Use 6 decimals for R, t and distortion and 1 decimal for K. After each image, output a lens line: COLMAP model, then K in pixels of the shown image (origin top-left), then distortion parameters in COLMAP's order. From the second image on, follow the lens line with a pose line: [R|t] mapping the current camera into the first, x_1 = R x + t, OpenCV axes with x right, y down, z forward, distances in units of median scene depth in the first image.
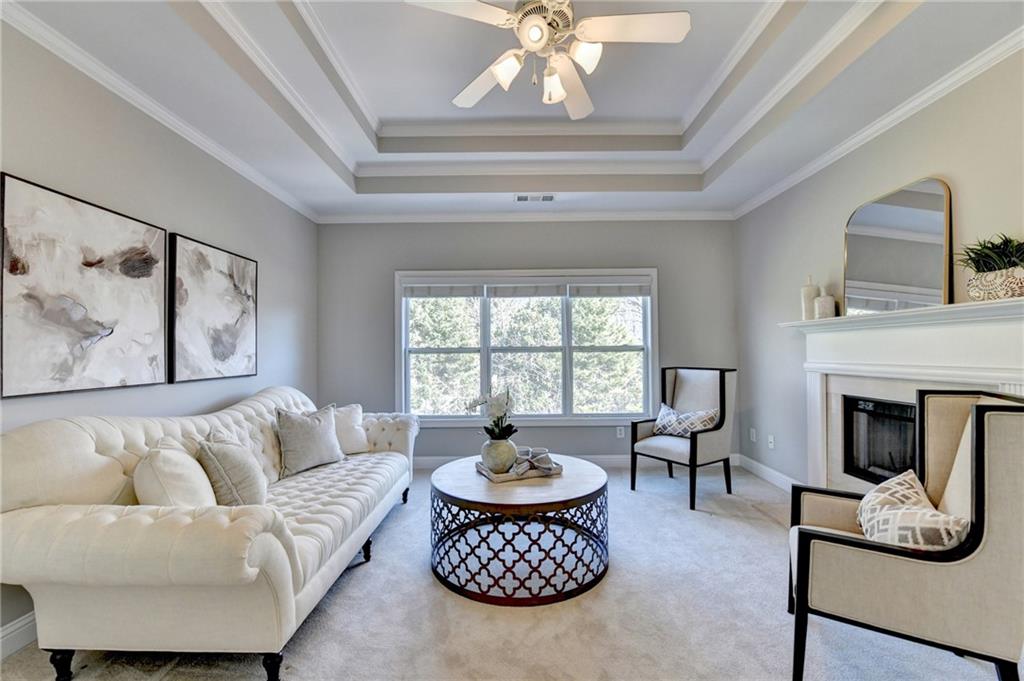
lens RADIAL K [[423.8, 0, 513.6], [0, 423.8, 344.7], [0, 0, 1]] dist [-0.012453, -0.002030]
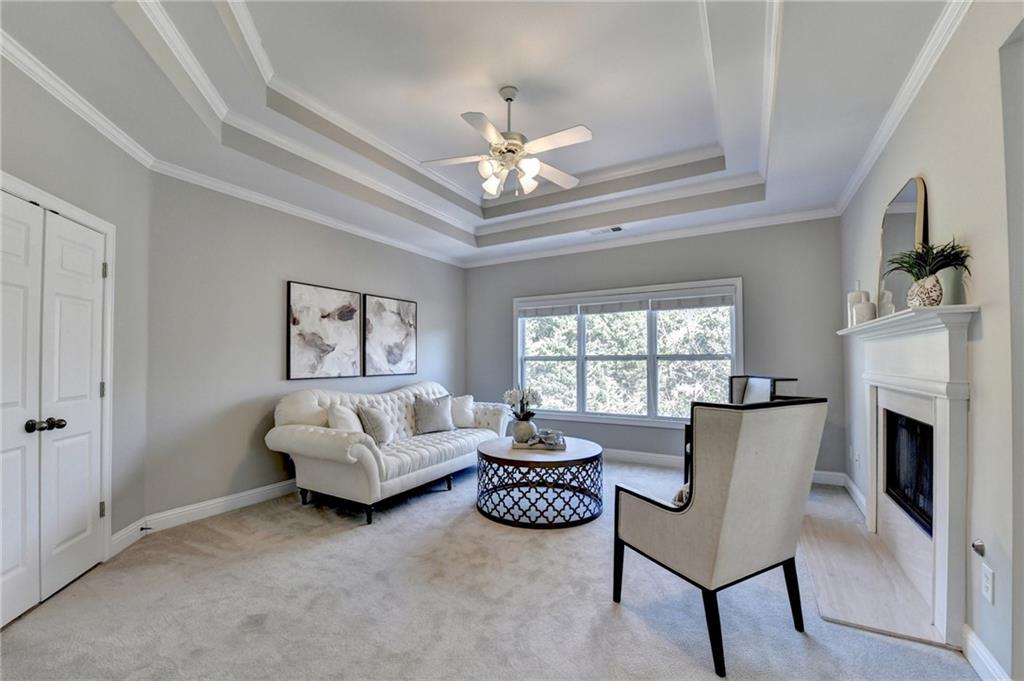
lens RADIAL K [[423.8, 0, 504.4], [0, 423.8, 356.6], [0, 0, 1]] dist [-0.012453, -0.002030]
pose [[0.857780, 0.001261, -0.514015, 0.585459], [0.005301, 0.999922, 0.011298, -0.010844], [0.513989, -0.012416, 0.857707, -0.238874]]
